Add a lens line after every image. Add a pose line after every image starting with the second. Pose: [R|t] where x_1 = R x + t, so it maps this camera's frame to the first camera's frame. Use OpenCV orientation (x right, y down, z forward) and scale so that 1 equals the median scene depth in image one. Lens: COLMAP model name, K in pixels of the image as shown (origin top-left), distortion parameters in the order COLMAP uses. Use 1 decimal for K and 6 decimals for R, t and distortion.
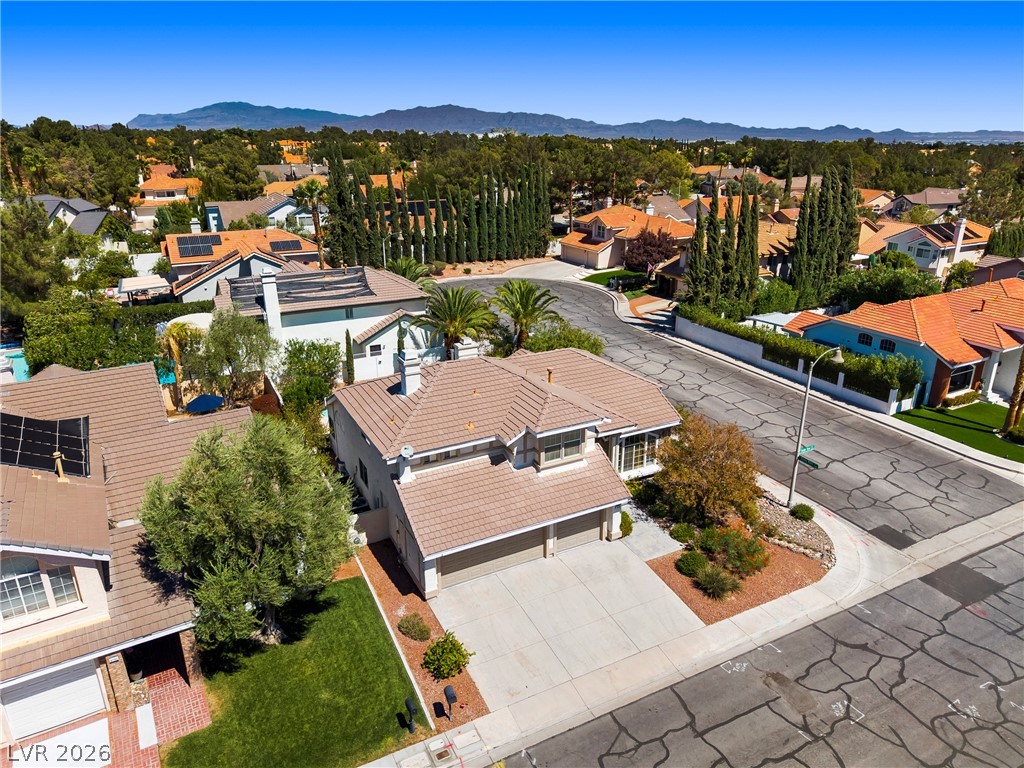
lens RADIAL K [[683.2, 0, 518.5], [0, 683.2, 400.4], [0, 0, 1]] dist [0.053466, -0.077438]
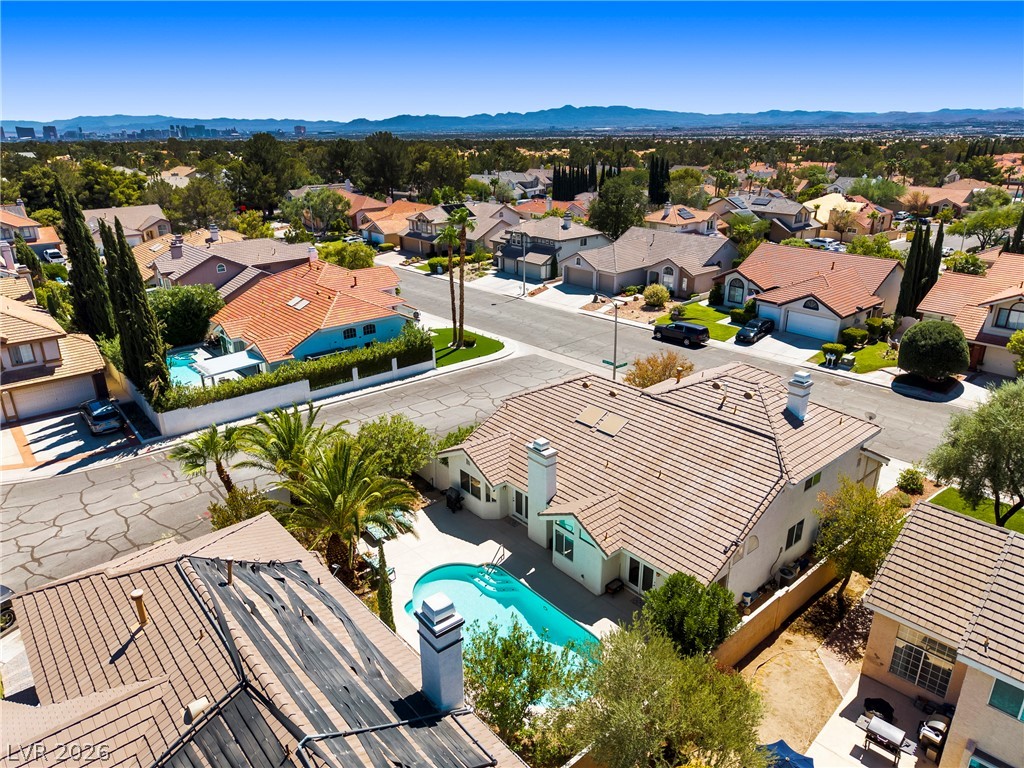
lens RADIAL K [[692.0, 0, 512.0], [0, 692.0, 384.0], [0, 0, 1]] dist [0.035243, -0.036102]
pose [[-0.231899, -0.338501, 0.911943, -0.611610], [0.356197, 0.842835, 0.403427, -0.379856], [-0.905178, 0.418385, -0.074880, 0.879275]]
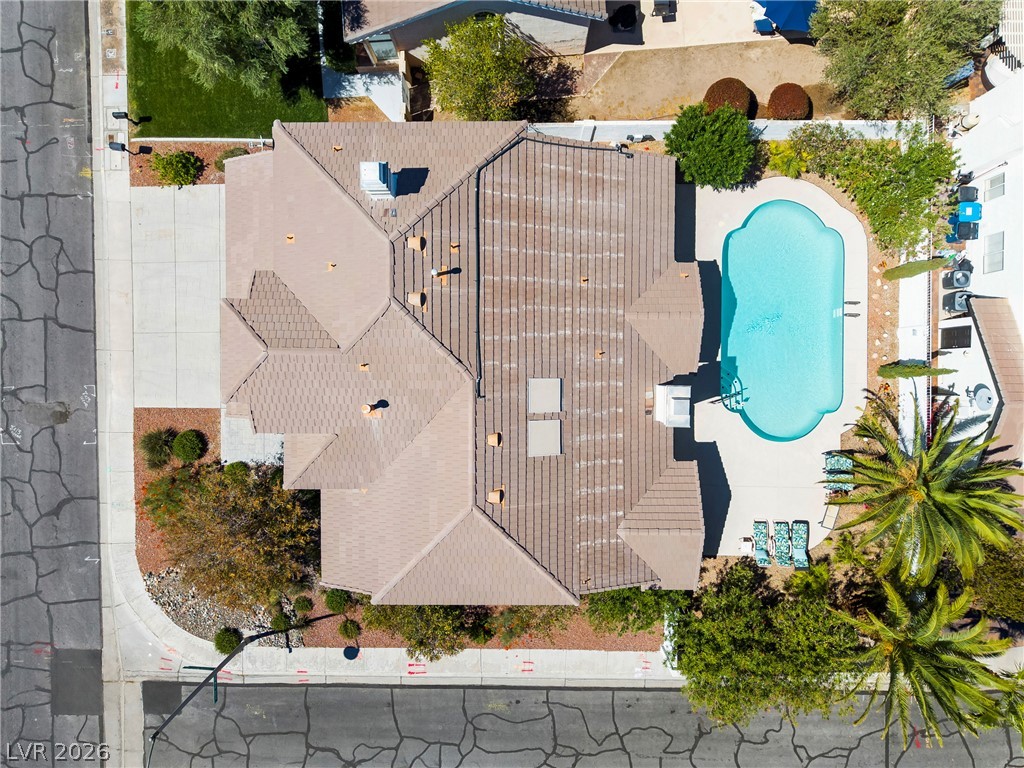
lens RADIAL K [[692.0, 0, 512.0], [0, 692.0, 384.0], [0, 0, 1]] dist [0.035243, -0.036102]
pose [[-0.470946, 0.881772, 0.026233, -0.037721], [-0.301148, -0.188649, 0.934731, -0.460074], [0.829168, 0.432308, 0.354388, 0.565359]]
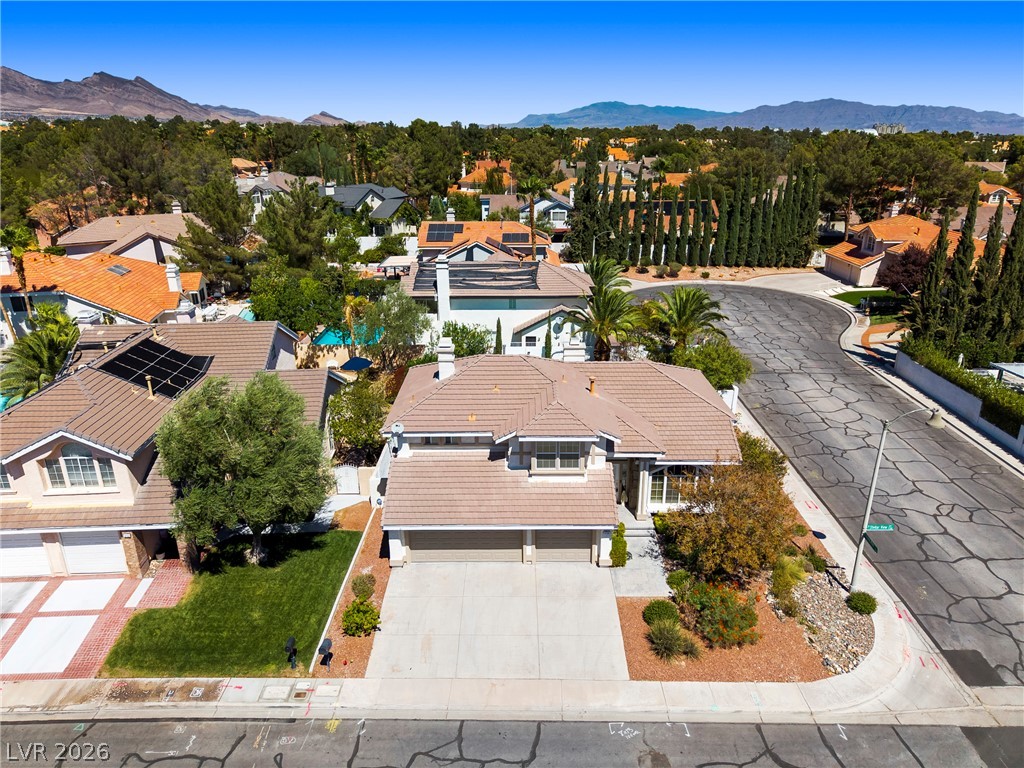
lens RADIAL K [[692.0, 0, 512.0], [0, 692.0, 384.0], [0, 0, 1]] dist [0.035243, -0.036102]
pose [[0.880223, 0.159520, -0.446945, 0.251280], [-0.168433, 0.985510, 0.020025, -0.025210], [0.443663, 0.057654, 0.894337, 0.046963]]
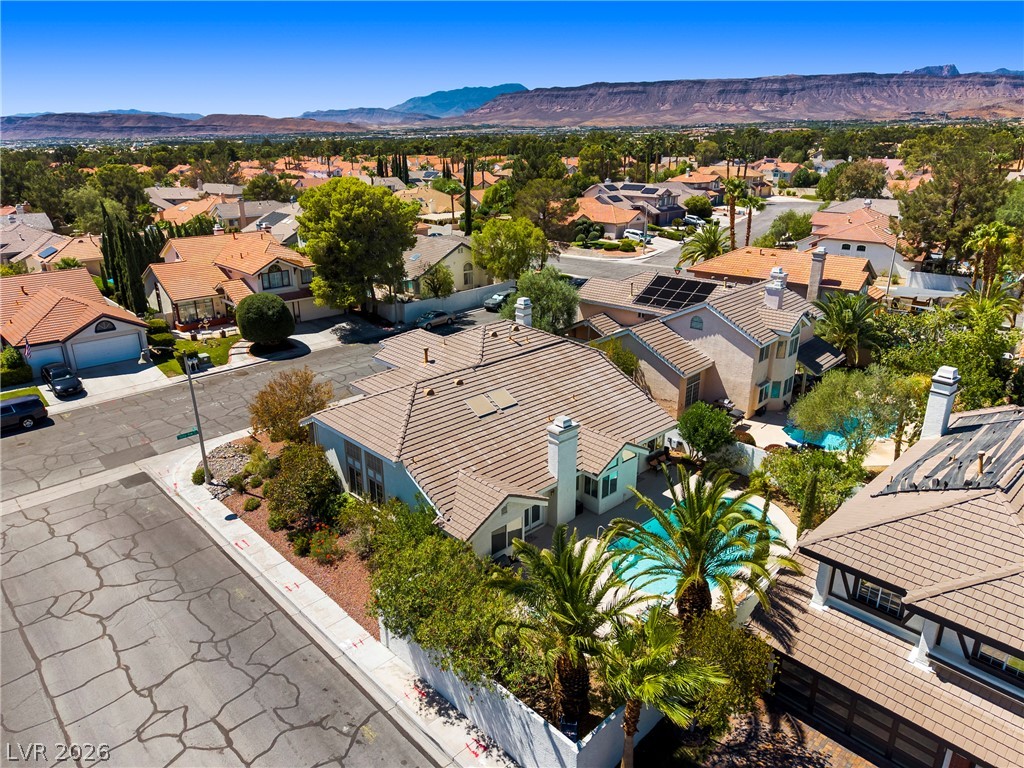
lens RADIAL K [[692.0, 0, 512.0], [0, 692.0, 384.0], [0, 0, 1]] dist [0.035243, -0.036102]
pose [[-0.963865, 0.106205, -0.244304, 0.124921], [-0.080800, 0.757331, 0.648014, -0.483698], [0.253841, 0.644337, -0.721383, 1.232242]]
